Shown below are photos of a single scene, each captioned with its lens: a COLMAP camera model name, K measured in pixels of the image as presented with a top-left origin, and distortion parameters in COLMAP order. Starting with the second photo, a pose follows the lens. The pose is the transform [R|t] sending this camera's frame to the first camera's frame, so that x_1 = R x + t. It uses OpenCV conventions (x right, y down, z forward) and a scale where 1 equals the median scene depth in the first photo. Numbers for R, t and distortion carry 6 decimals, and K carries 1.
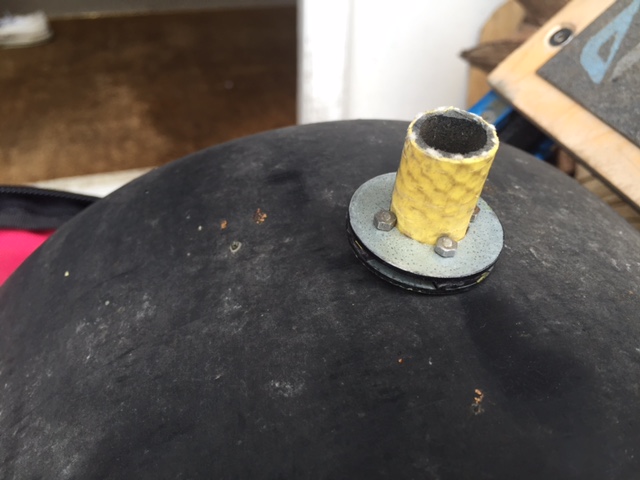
lens RADIAL K [[582.6, 0, 320.7], [0, 582.6, 228.9], [0, 0, 1]] dist [0.084877, -0.174079]
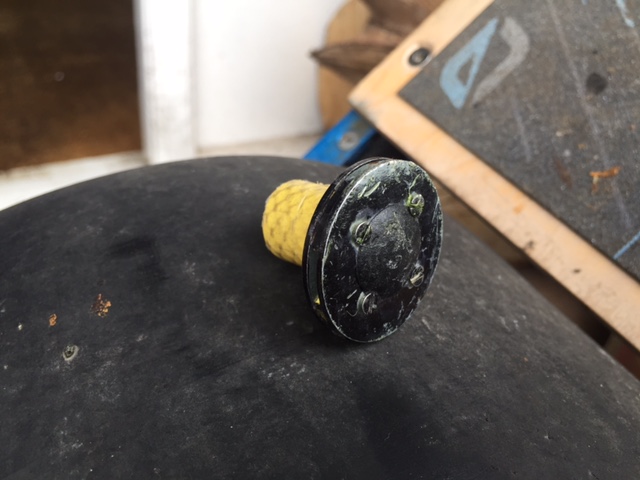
lens RADIAL K [[582.6, 0, 320.7], [0, 582.6, 228.9], [0, 0, 1]] dist [0.084877, -0.174079]
pose [[0.968247, -0.054998, 0.243871, -0.006104], [0.050038, 0.998396, 0.026490, -0.126096], [-0.244936, -0.013446, 0.969446, 0.154418]]
